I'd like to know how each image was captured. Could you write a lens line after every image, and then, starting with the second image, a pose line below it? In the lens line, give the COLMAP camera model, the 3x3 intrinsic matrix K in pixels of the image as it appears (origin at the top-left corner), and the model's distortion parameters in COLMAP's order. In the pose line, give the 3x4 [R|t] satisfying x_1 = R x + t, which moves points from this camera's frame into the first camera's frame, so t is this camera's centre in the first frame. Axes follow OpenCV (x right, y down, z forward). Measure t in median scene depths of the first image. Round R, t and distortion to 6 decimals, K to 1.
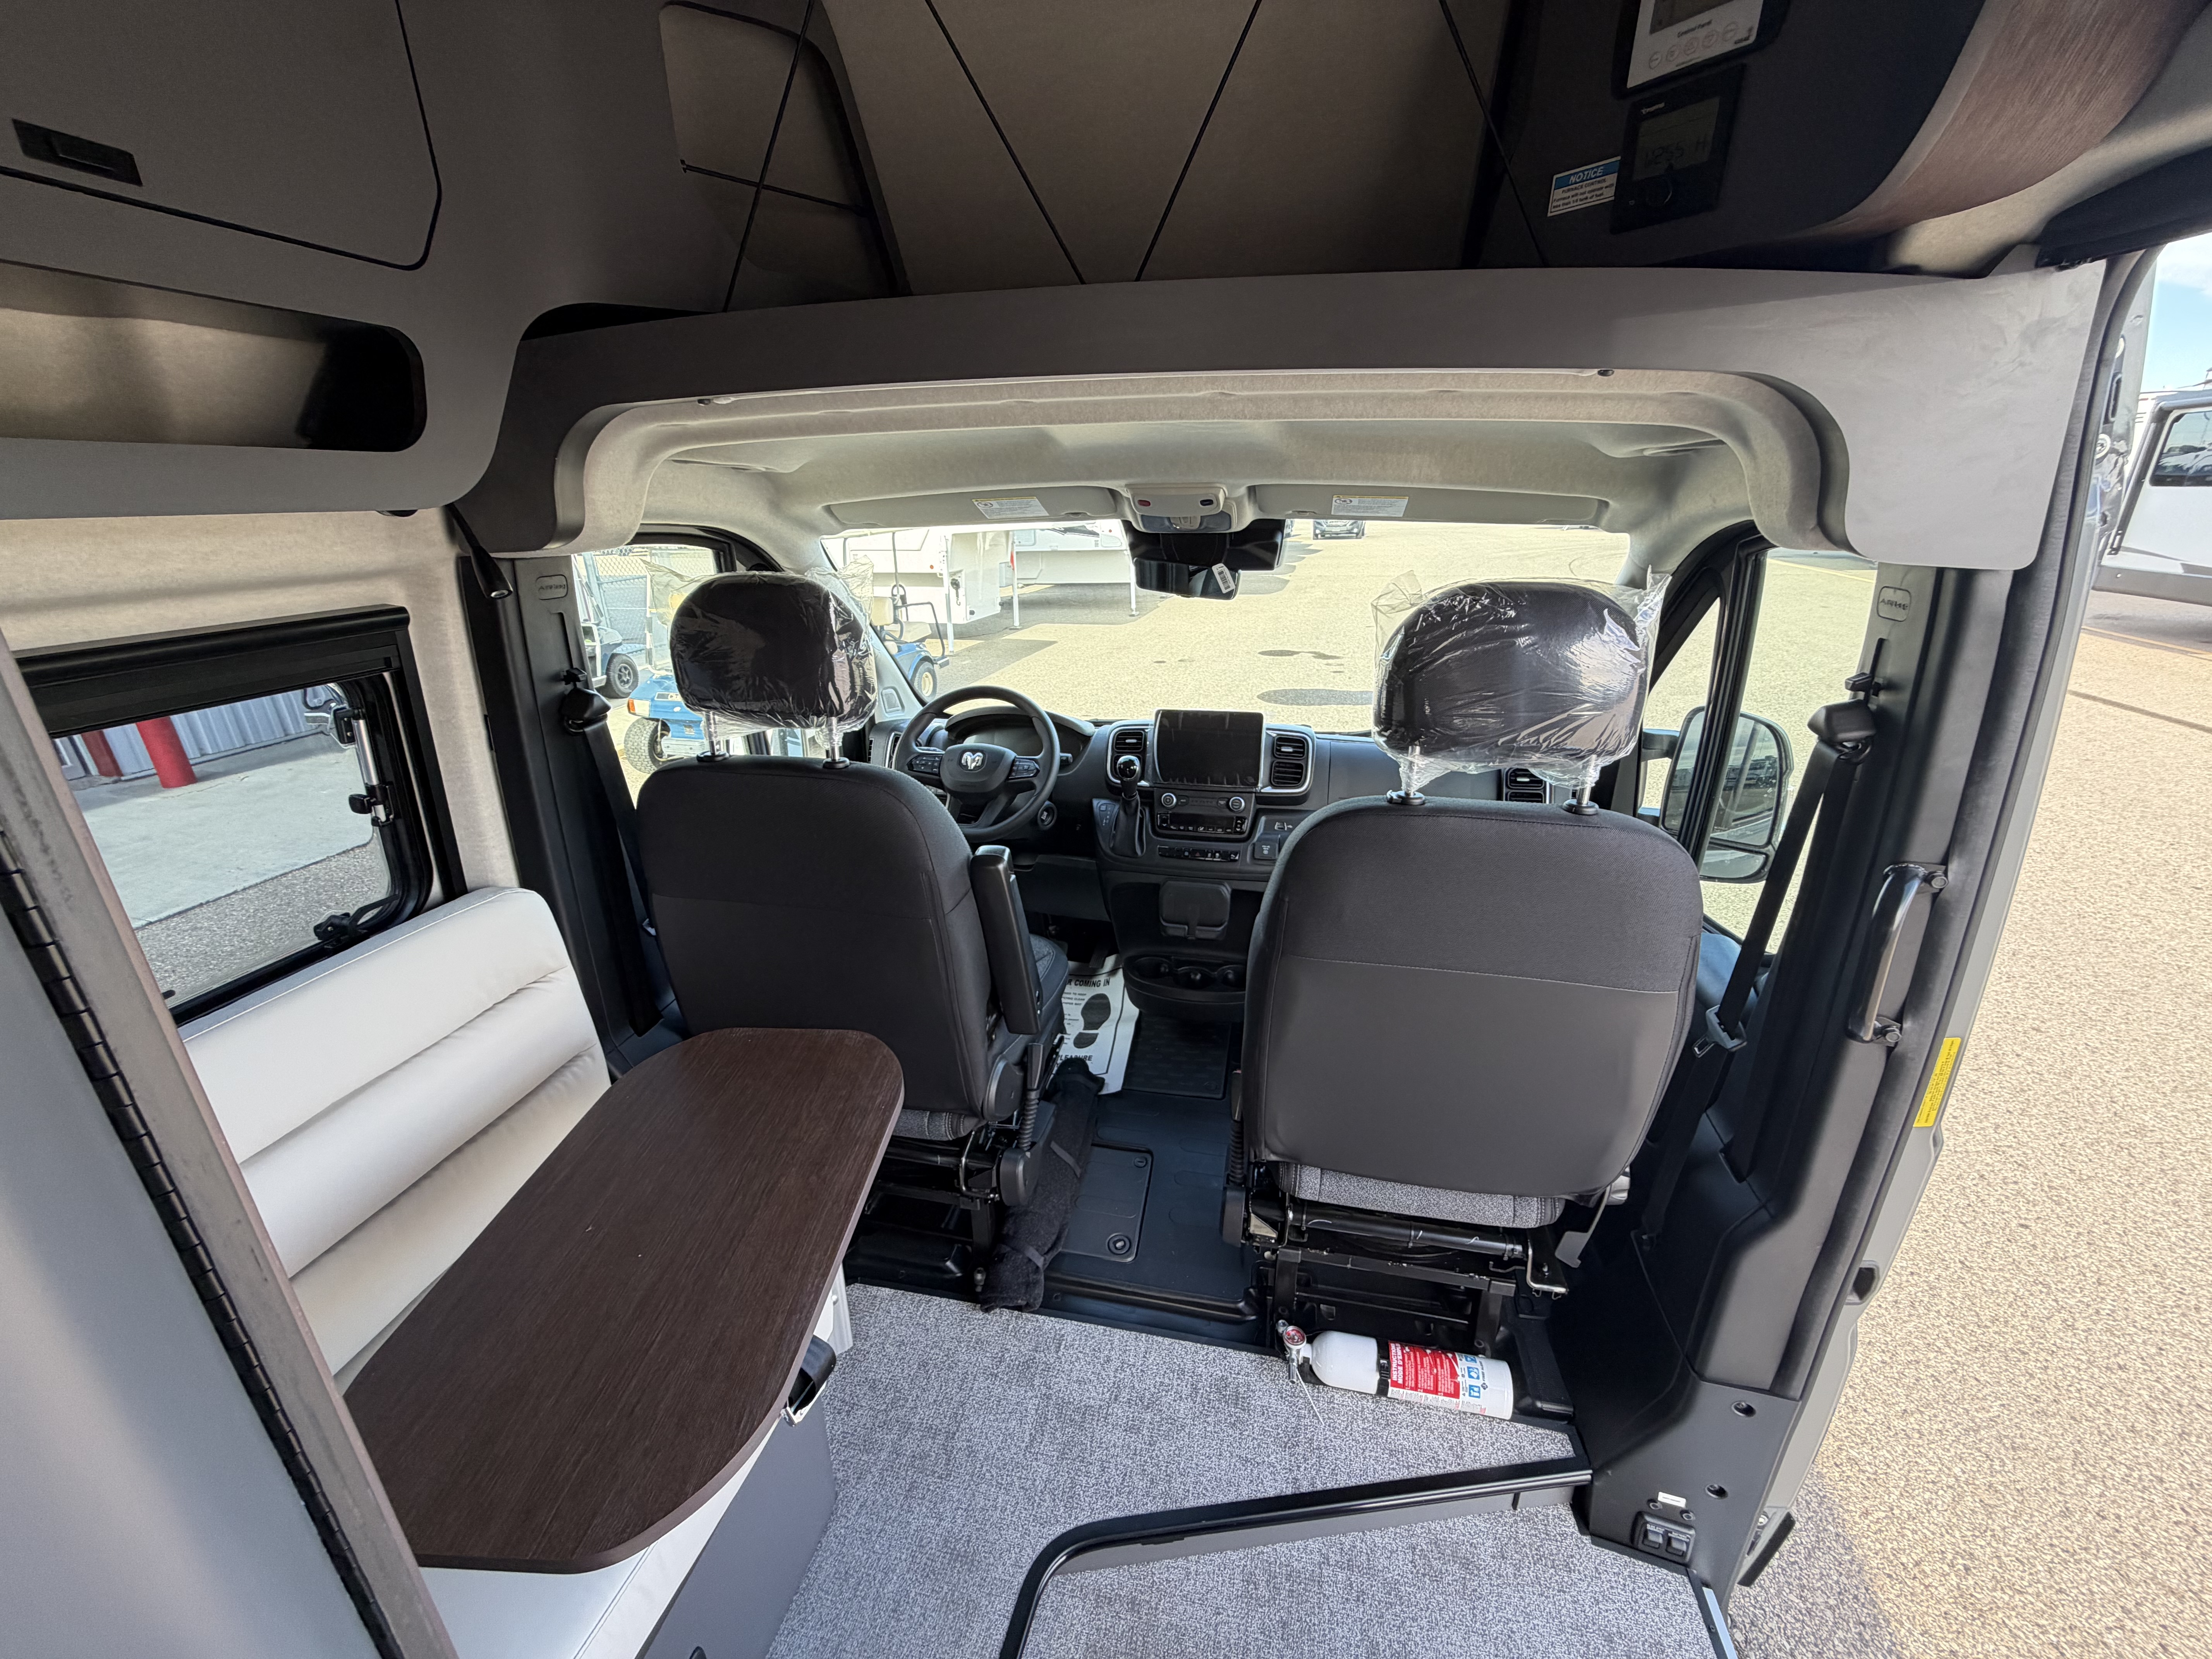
lens RADIAL K [[881.4, 0, 1096.9], [0, 881.4, 831.0], [0, 0, 1]] dist [-0.000072, 0.000101]
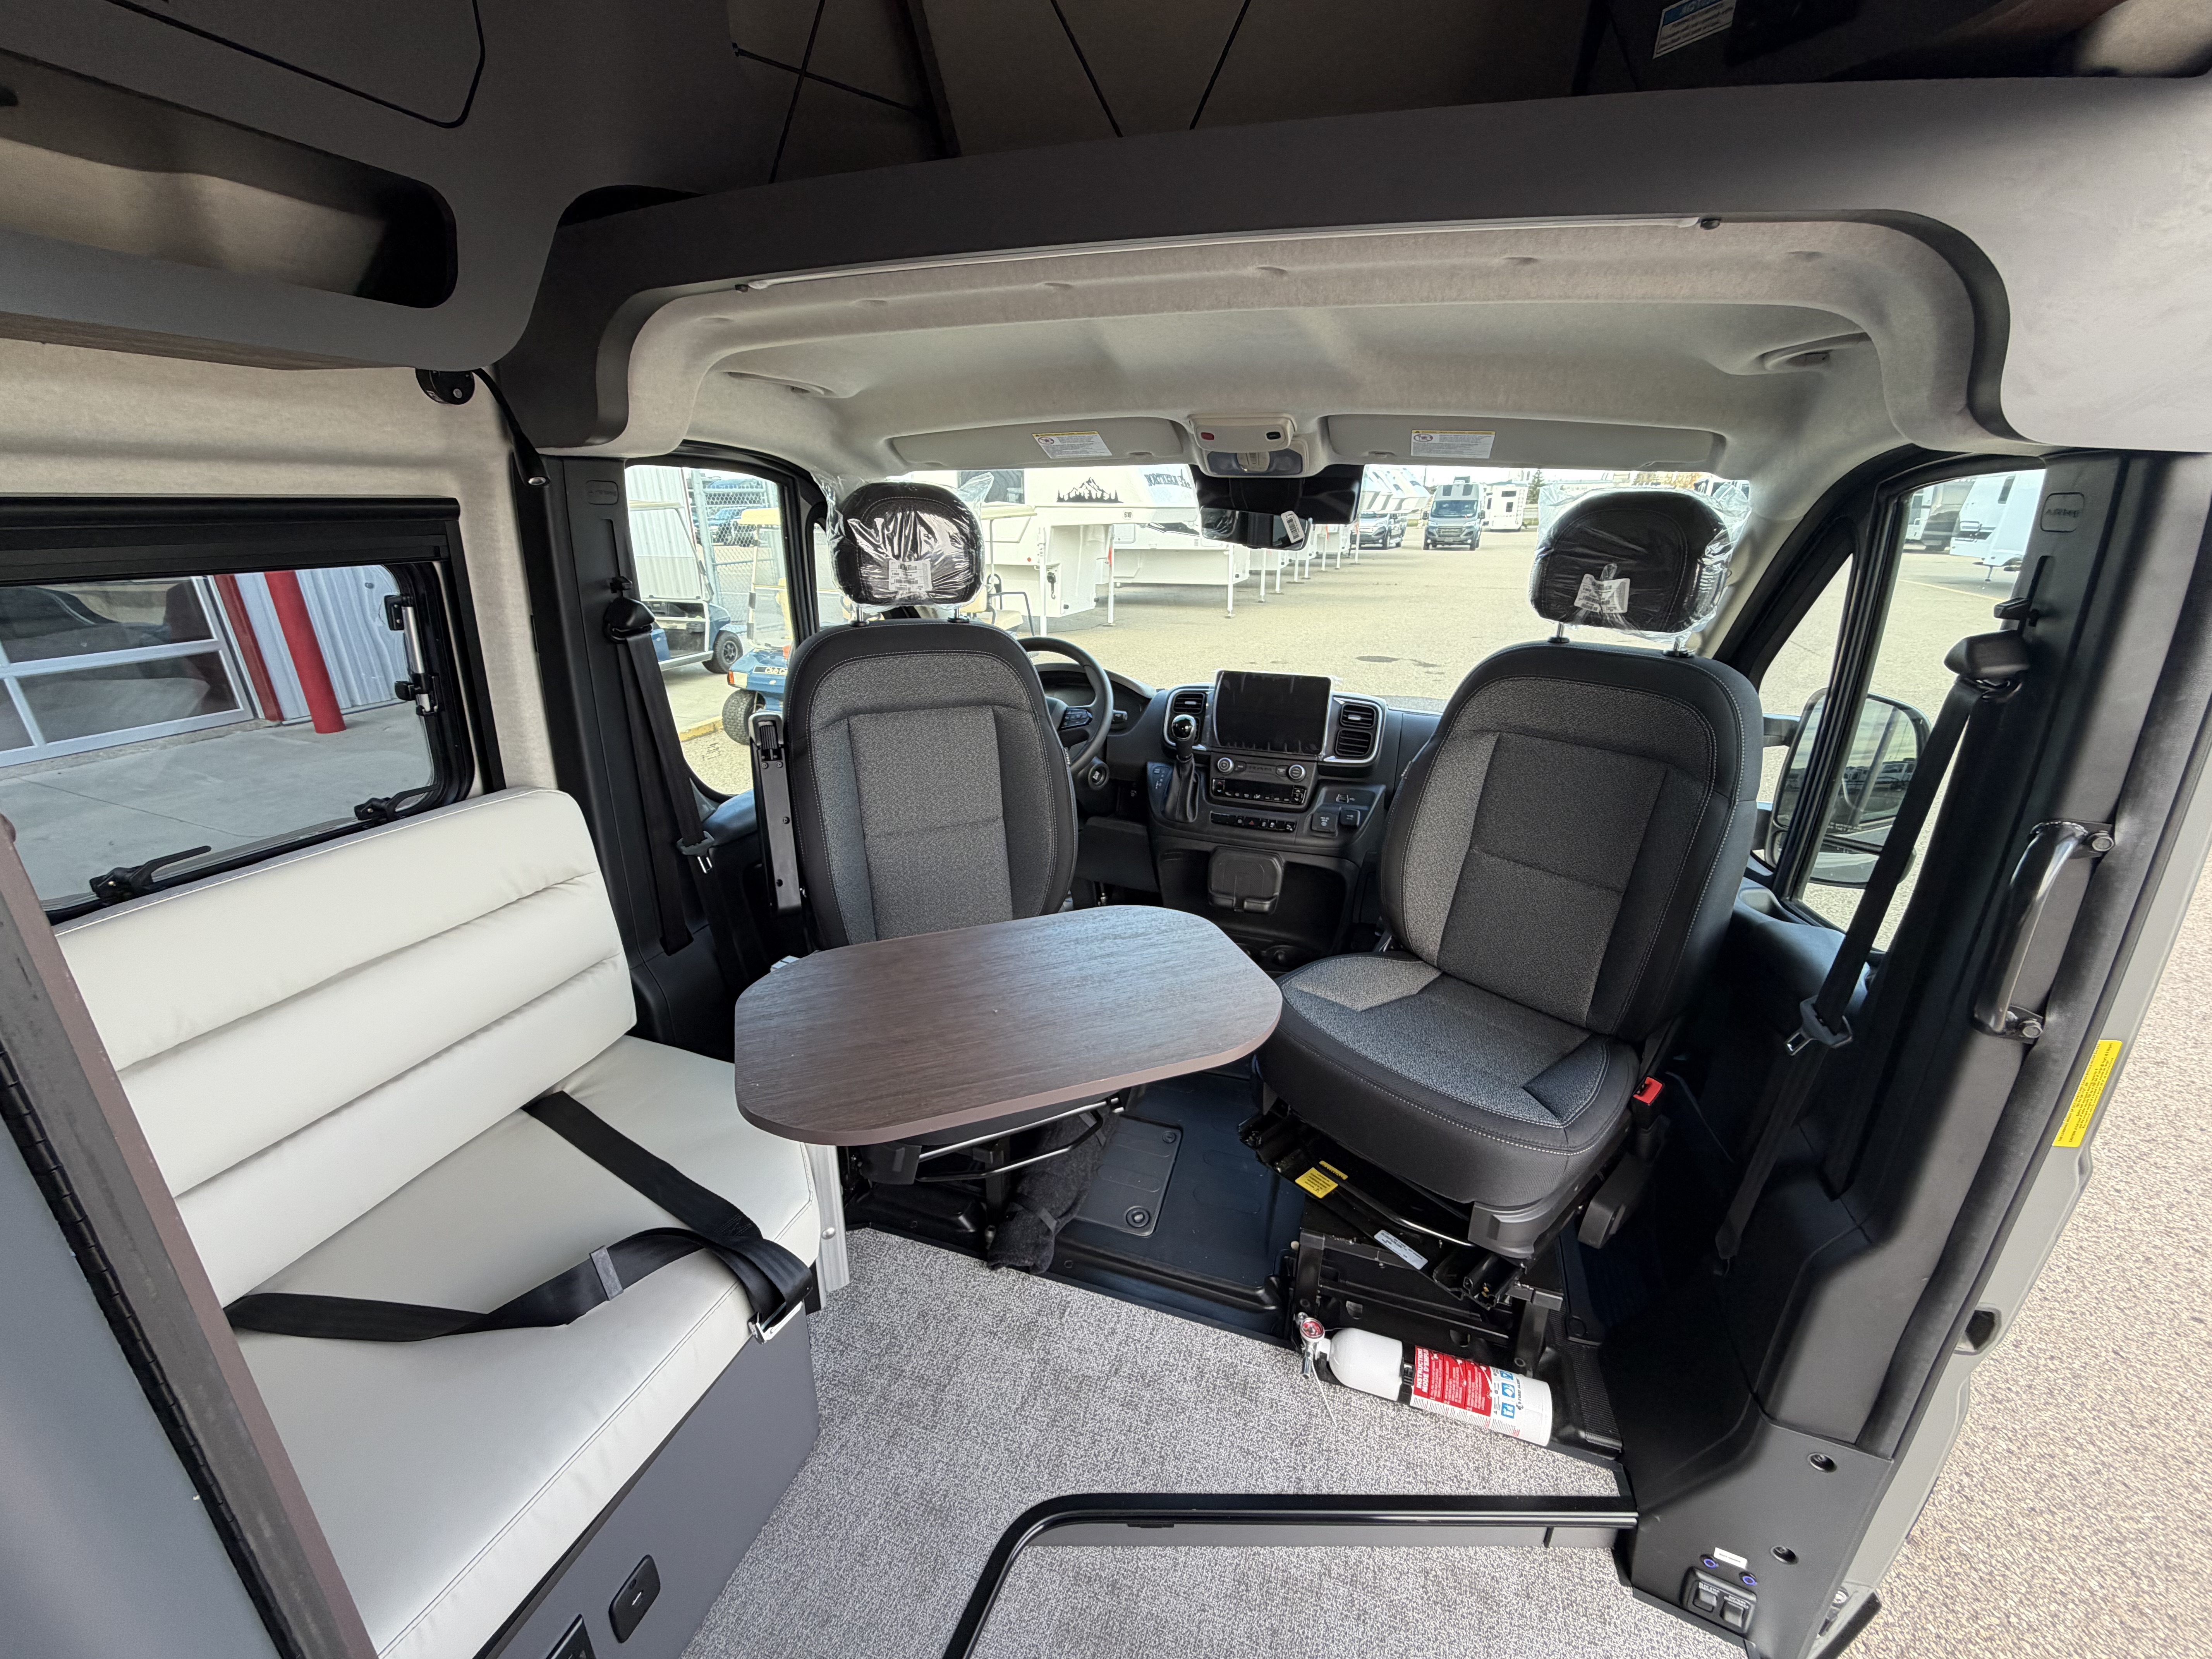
lens RADIAL K [[881.4, 0, 1096.9], [0, 881.4, 831.0], [0, 0, 1]] dist [-0.000072, 0.000101]
pose [[0.993241, 0.061689, -0.098320, 0.064293], [-0.062388, 0.998044, -0.004055, 0.075456], [0.097877, 0.010162, 0.995147, 0.053797]]
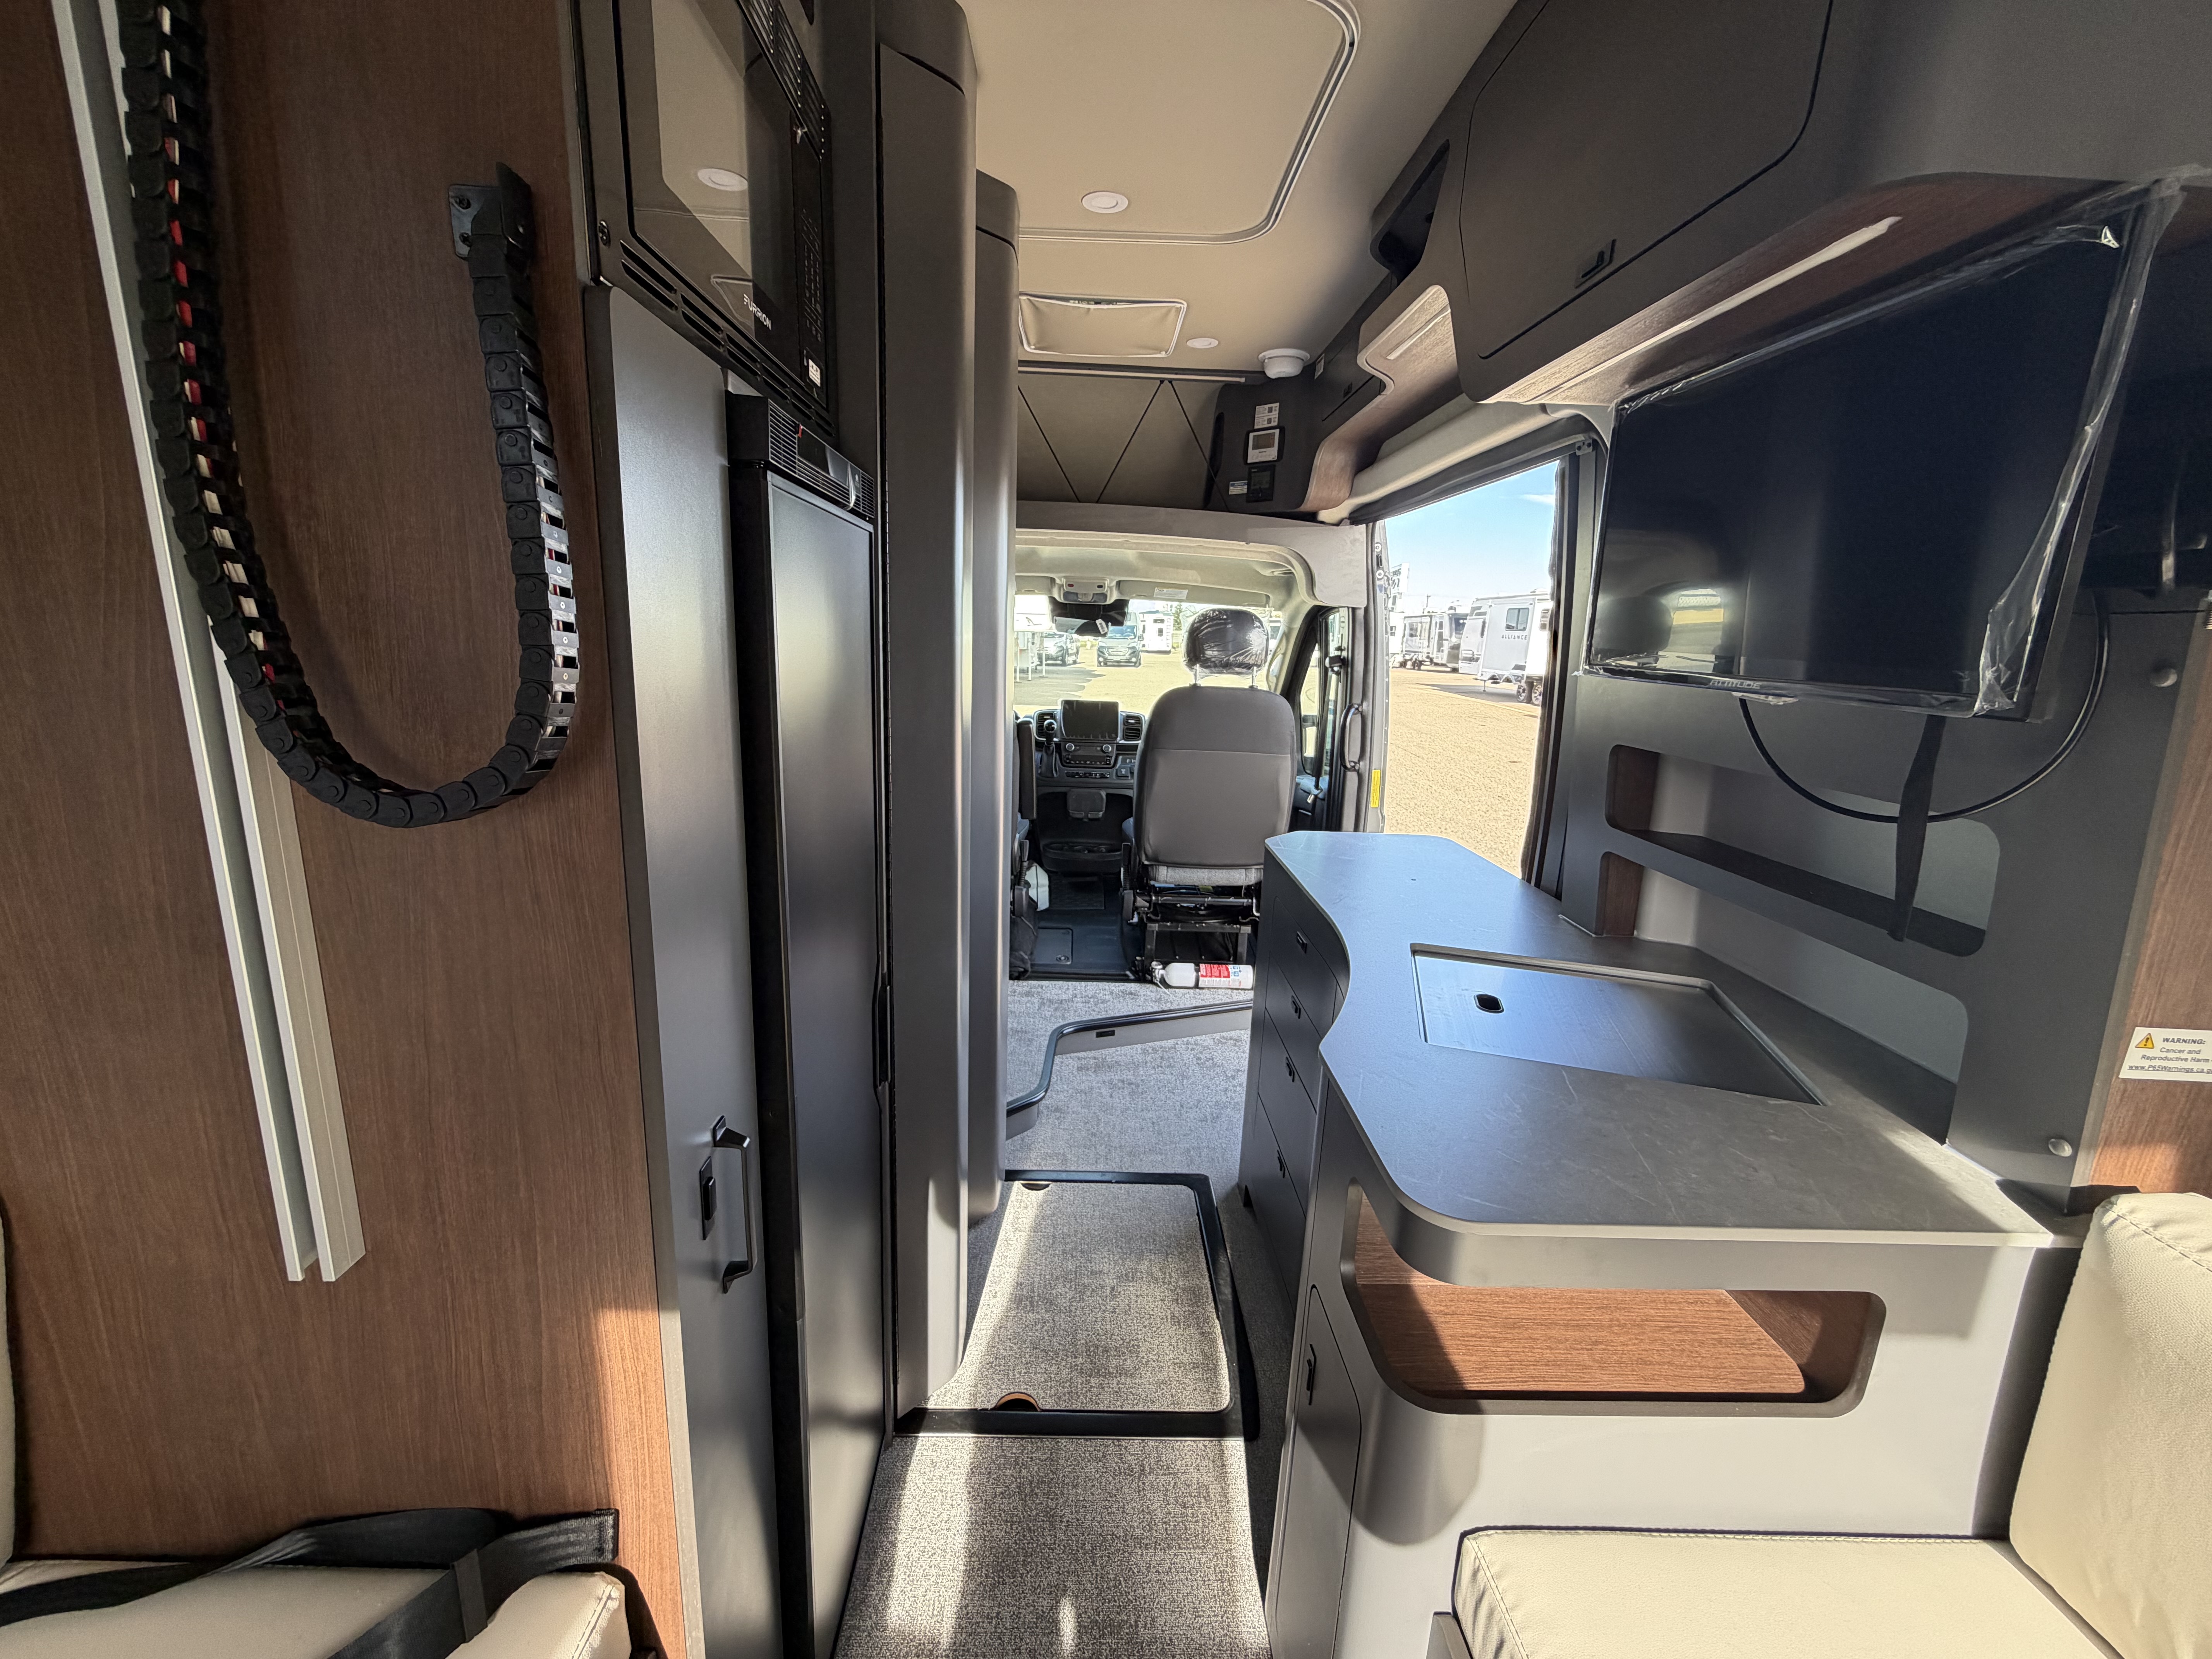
lens RADIAL K [[881.4, 0, 1096.9], [0, 881.4, 831.0], [0, 0, 1]] dist [-0.000072, 0.000101]
pose [[0.972118, -0.003691, 0.234464, -0.453325], [0.035778, 0.990504, -0.132748, 0.588060], [-0.231748, 0.137436, 0.963018, -1.157369]]
